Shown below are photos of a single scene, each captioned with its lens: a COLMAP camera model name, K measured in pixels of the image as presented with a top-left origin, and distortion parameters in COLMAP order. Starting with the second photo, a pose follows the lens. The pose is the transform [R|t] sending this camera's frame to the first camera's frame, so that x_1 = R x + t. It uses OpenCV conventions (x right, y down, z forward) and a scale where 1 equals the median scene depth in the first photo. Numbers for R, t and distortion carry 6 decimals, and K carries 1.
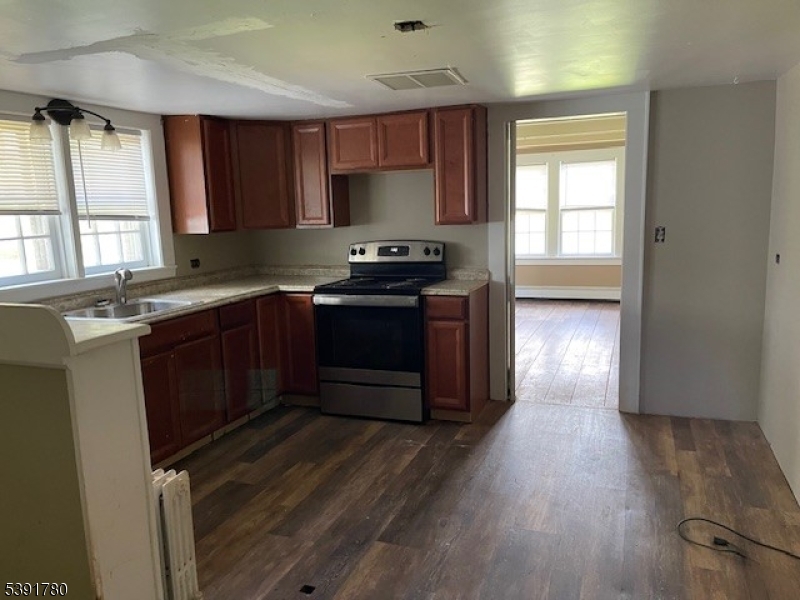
lens RADIAL K [[603.6, 0, 395.9], [0, 603.6, 304.2], [0, 0, 1]] dist [0.036725, -0.002150]
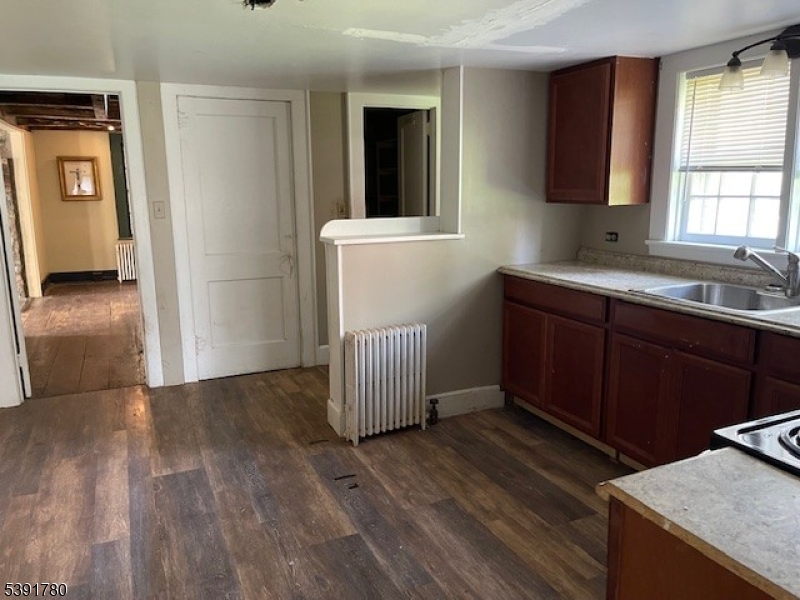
lens RADIAL K [[603.6, 0, 393.8], [0, 603.6, 295.5], [0, 0, 1]] dist [0.036725, -0.002150]
pose [[-0.689400, 0.175961, -0.702684, 0.457357], [-0.083058, 0.944449, 0.317989, -0.230915], [0.719603, 0.277585, -0.636488, 1.324872]]
